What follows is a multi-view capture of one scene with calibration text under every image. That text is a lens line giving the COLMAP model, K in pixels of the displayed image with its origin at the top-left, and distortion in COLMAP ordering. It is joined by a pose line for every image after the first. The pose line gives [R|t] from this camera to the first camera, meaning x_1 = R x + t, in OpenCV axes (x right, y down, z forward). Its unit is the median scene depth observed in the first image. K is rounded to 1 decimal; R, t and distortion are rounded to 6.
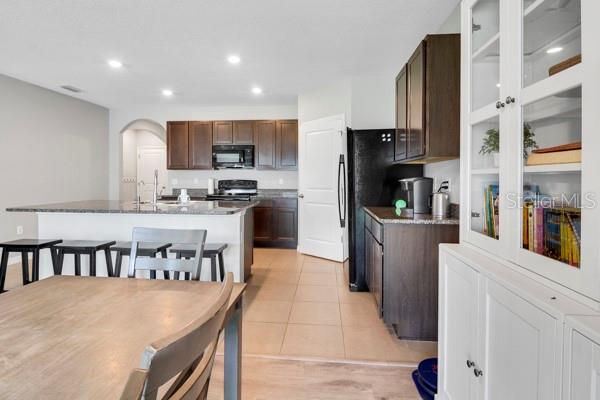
lens RADIAL K [[294.9, 0, 290.0], [0, 294.9, 181.7], [0, 0, 1]] dist [-0.004777, -0.003851]
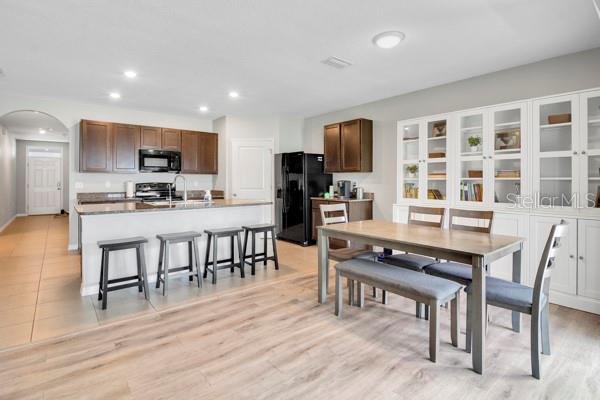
lens RADIAL K [[294.9, 0, 295.7], [0, 294.9, 183.7], [0, 0, 1]] dist [-0.004777, -0.003851]
pose [[0.718016, -0.010623, 0.695945, -0.591328], [0.011480, 0.999928, 0.003418, -0.001997], [-0.695932, 0.005535, 0.718087, -0.114158]]
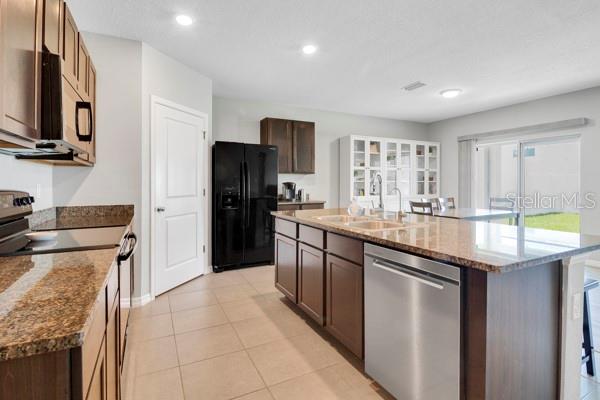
lens RADIAL K [[294.9, 0, 302.0], [0, 294.9, 182.5], [0, 0, 1]] dist [-0.004777, -0.003851]
pose [[-0.542460, -0.002951, 0.840077, -0.581500], [0.008889, 0.999918, 0.009252, -0.013529], [-0.840035, 0.012486, -0.542389, 0.952543]]
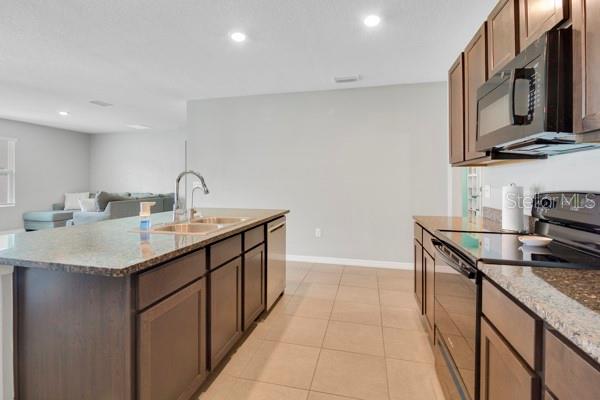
lens RADIAL K [[294.9, 0, 293.6], [0, 294.9, 186.6], [0, 0, 1]] dist [-0.004777, -0.003851]
pose [[-0.151190, 0.010634, -0.988448, 0.104059], [-0.018593, 0.999735, 0.013599, -0.009968], [0.988330, 0.020435, -0.150952, 0.831552]]
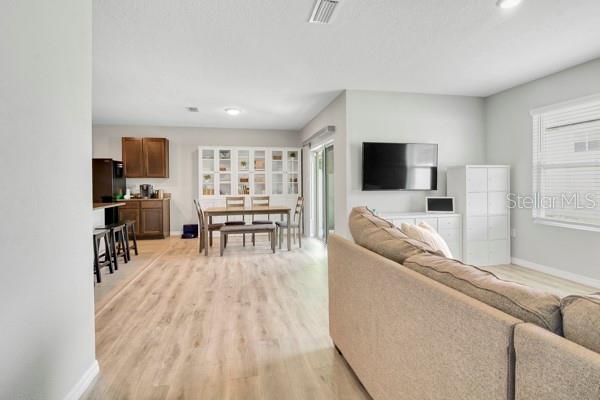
lens RADIAL K [[294.9, 0, 304.3], [0, 294.9, 193.0], [0, 0, 1]] dist [-0.004777, -0.003851]
pose [[-0.313305, -0.031624, 0.949126, -1.152311], [0.017905, 0.999071, 0.039199, -0.007591], [-0.949484, 0.029275, -0.312448, 0.239004]]
